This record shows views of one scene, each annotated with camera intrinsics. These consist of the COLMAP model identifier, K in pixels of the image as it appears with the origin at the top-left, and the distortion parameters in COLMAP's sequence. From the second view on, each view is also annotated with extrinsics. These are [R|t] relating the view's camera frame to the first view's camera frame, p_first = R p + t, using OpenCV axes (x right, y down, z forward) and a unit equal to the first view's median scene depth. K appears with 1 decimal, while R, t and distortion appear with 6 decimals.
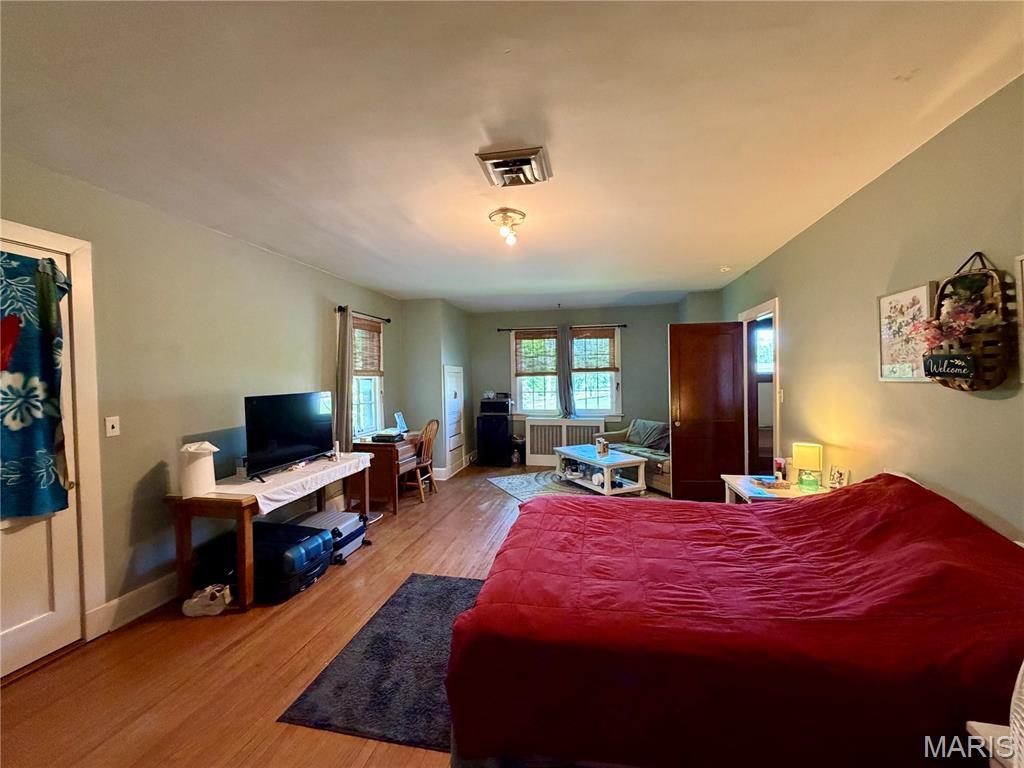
lens RADIAL K [[407.0, 0, 512.7], [0, 407.0, 383.3], [0, 0, 1]] dist [-0.000793, 0.000341]
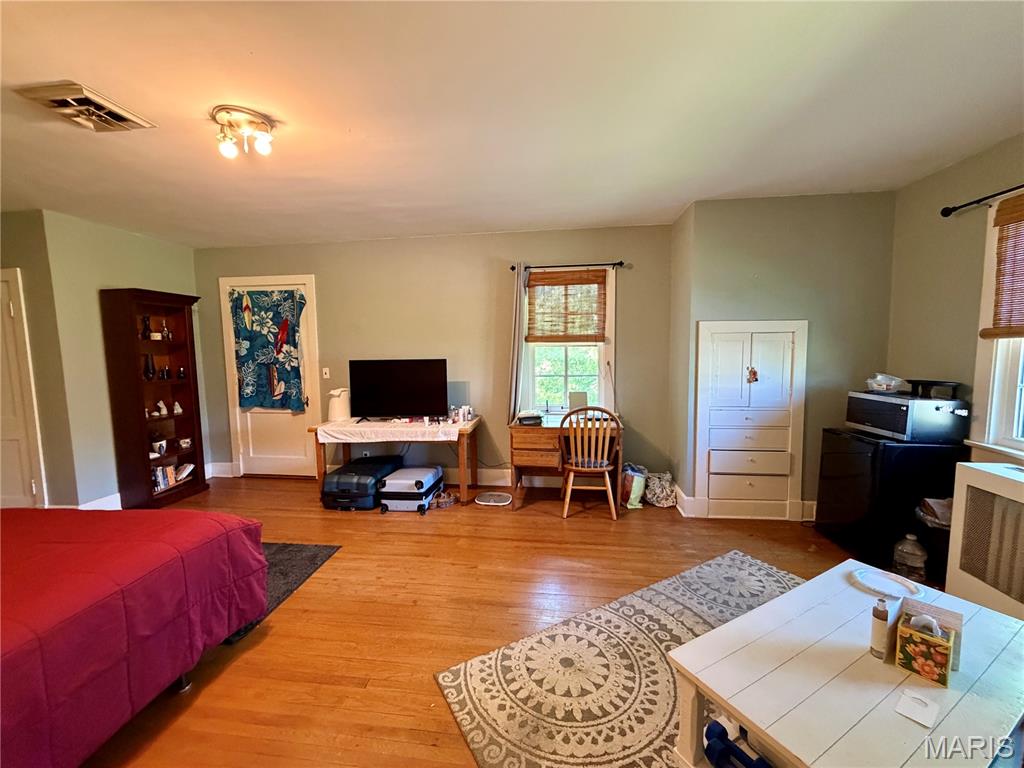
lens RADIAL K [[407.0, 0, 508.7], [0, 407.0, 385.1], [0, 0, 1]] dist [-0.000793, 0.000341]
pose [[0.086934, 0.099996, -0.991183, 0.652634], [-0.004037, 0.994977, 0.100025, -0.019943], [0.996206, -0.004694, 0.086901, 1.182042]]
